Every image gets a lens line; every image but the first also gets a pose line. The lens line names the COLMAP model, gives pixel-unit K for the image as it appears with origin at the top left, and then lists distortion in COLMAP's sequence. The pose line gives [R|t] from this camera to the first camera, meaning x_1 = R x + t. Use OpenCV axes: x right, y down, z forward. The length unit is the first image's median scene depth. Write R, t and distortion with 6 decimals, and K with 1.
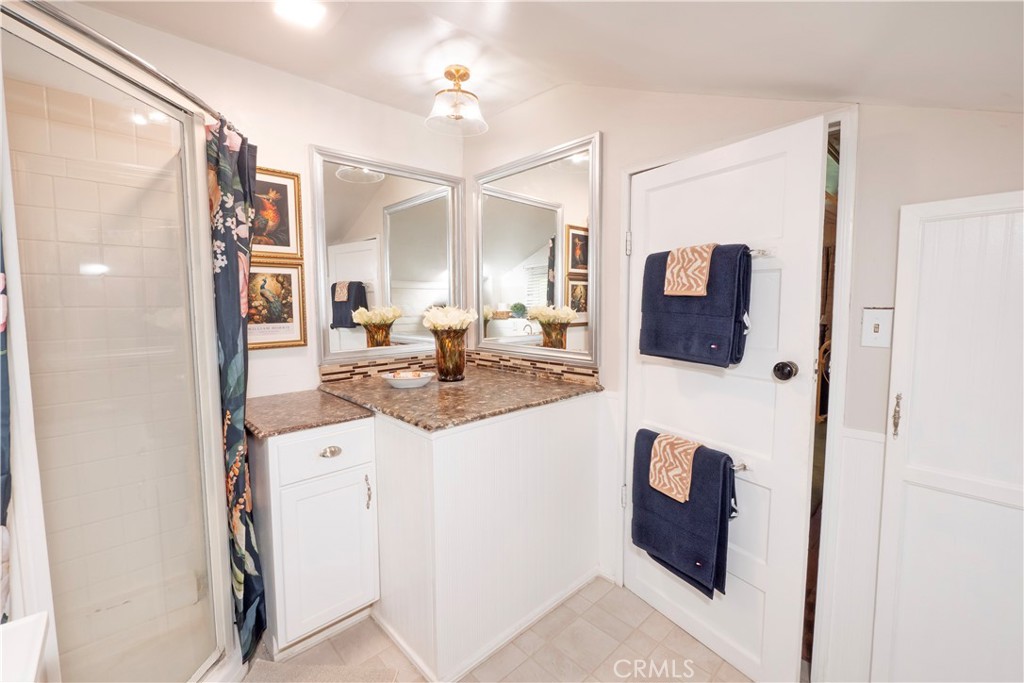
lens RADIAL K [[440.7, 0, 509.9], [0, 440.7, 335.4], [0, 0, 1]] dist [-0.001946, -0.000043]
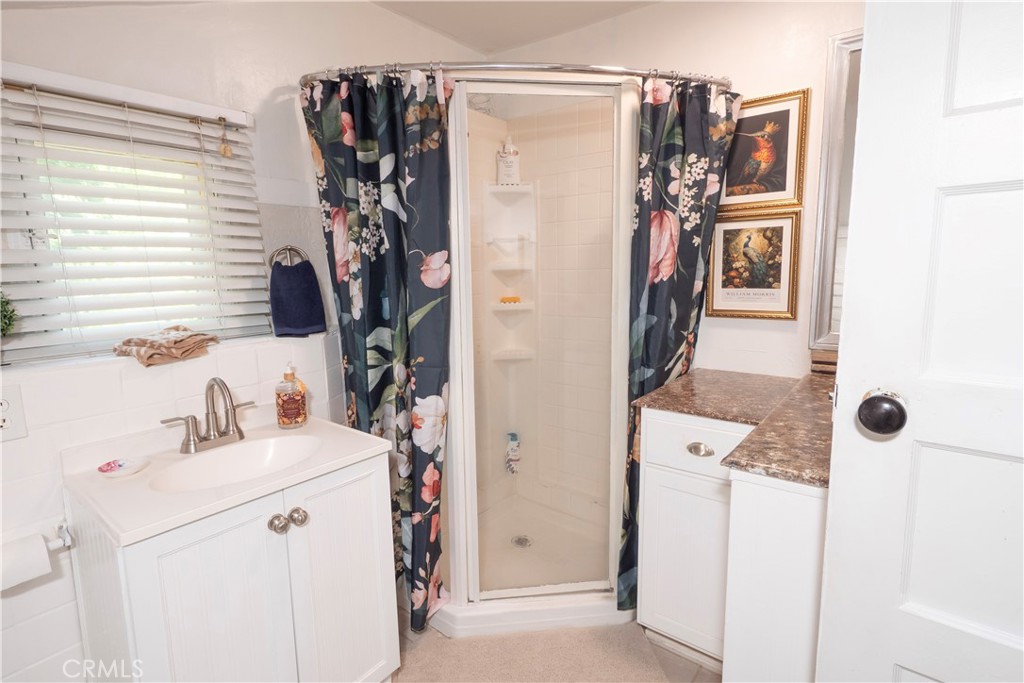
lens RADIAL K [[505.7, 0, 512.0], [0, 505.7, 334.7], [0, 0, 1]] dist [0.001729, -0.000112]
pose [[0.157054, 0.135781, -0.978211, 0.341220], [-0.060937, 0.989949, 0.127626, -0.035255], [0.985708, 0.039565, 0.163750, 0.397261]]
